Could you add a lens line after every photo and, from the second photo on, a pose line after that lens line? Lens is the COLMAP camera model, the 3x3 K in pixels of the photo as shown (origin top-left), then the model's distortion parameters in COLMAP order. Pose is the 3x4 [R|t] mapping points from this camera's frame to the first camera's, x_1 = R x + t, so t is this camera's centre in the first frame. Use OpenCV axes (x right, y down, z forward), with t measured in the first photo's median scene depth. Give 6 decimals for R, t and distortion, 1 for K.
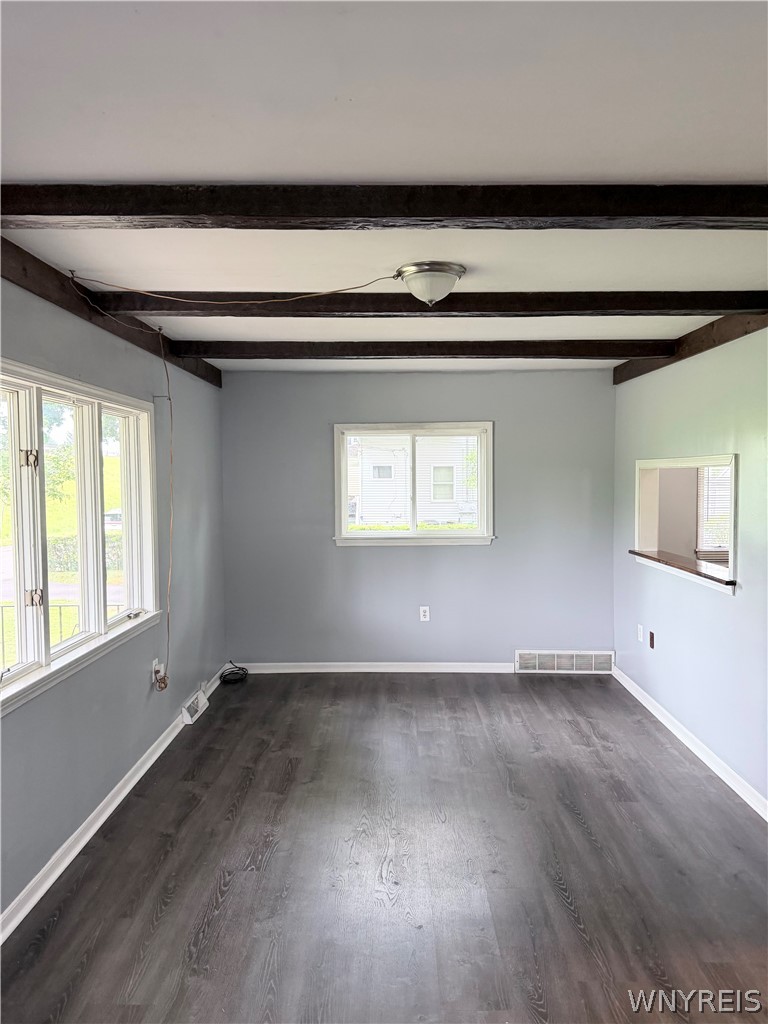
lens RADIAL K [[713.8, 0, 384.0], [0, 713.8, 512.0], [0, 0, 1]] dist [0.192019, -0.368479]
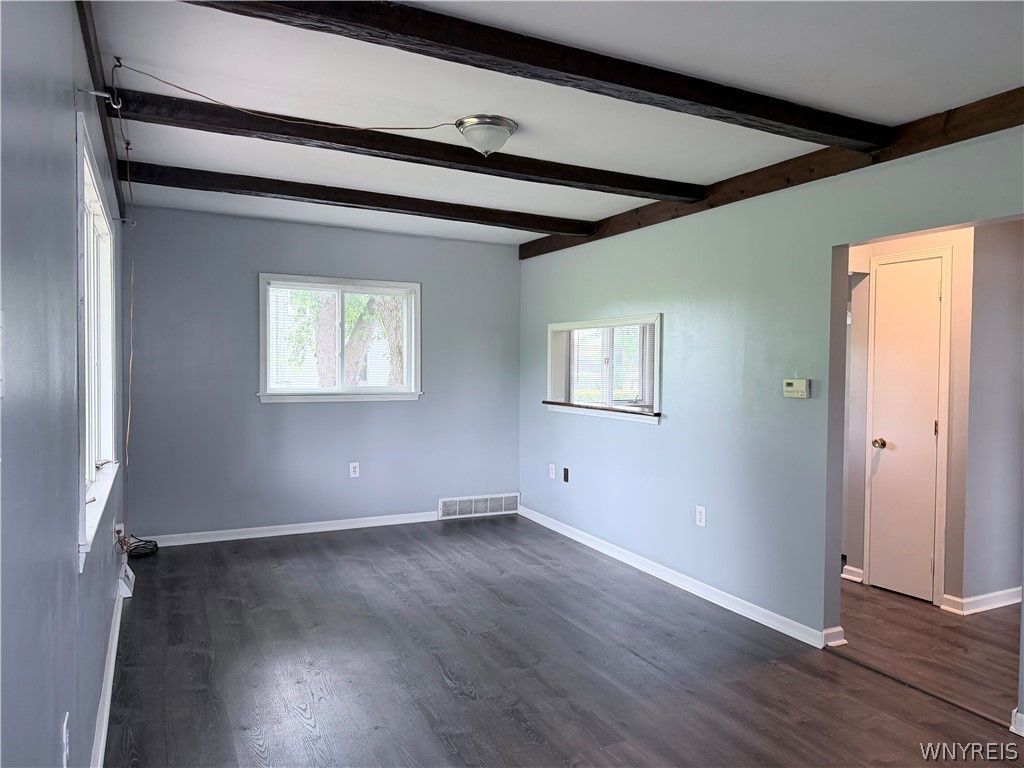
lens RADIAL K [[713.8, 0, 512.0], [0, 713.8, 384.0], [0, 0, 1]] dist [0.192019, -0.368479]
pose [[0.890252, 0.005280, 0.455437, -0.243572], [0.005026, 0.999758, -0.021414, 0.052832], [-0.455440, 0.021353, 0.890011, 0.001076]]
